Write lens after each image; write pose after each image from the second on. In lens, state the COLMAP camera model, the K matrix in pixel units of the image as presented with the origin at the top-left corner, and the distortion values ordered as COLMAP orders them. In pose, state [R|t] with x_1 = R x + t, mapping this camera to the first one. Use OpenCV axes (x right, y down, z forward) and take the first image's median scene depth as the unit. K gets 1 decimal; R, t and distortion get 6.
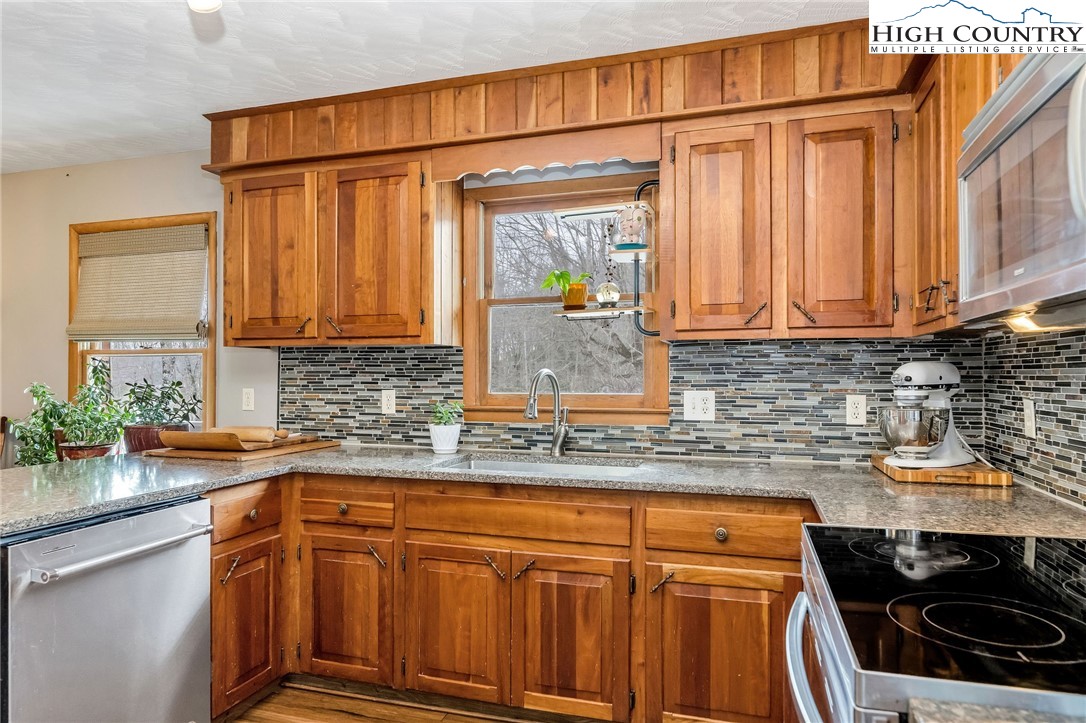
lens RADIAL K [[651.4, 0, 546.4], [0, 651.4, 371.8], [0, 0, 1]] dist [-0.001126, -0.000311]
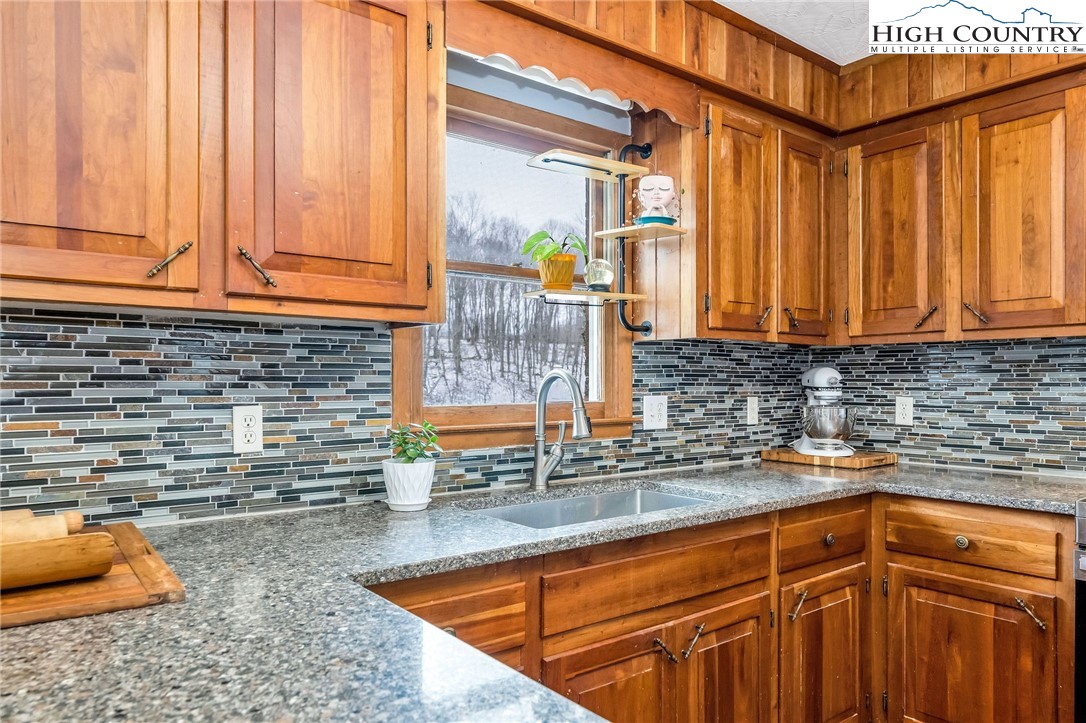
lens RADIAL K [[727.3, 0, 542.0], [0, 727.3, 380.7], [0, 0, 1]] dist [-0.002602, -0.001219]
pose [[0.570292, -0.000004, 0.821442, -0.620119], [-0.004142, 0.999987, 0.002880, 0.006004], [-0.821432, -0.005045, 0.570285, 0.521014]]
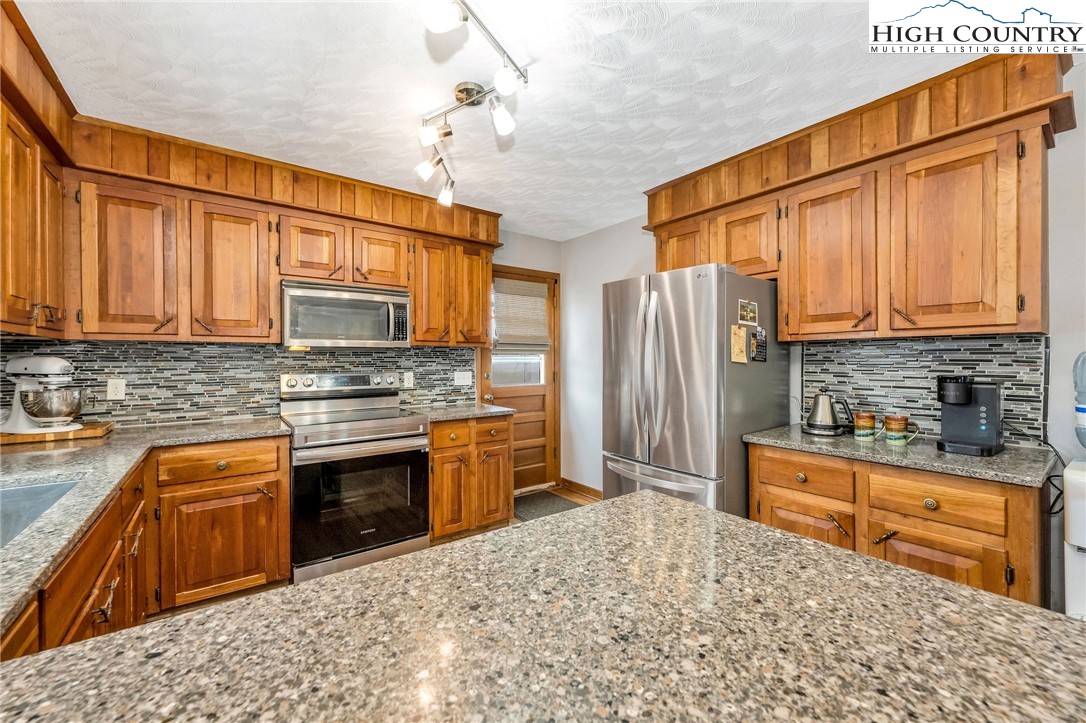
lens RADIAL K [[429.6, 0, 543.0], [0, 429.6, 361.5], [0, 0, 1]] dist [-0.001269, 0.000013]
pose [[-0.807815, -0.000835, 0.589435, -0.630509], [-0.000086, 0.999999, 0.001299, -0.004946], [-0.589436, 0.000999, -0.807815, 0.862755]]
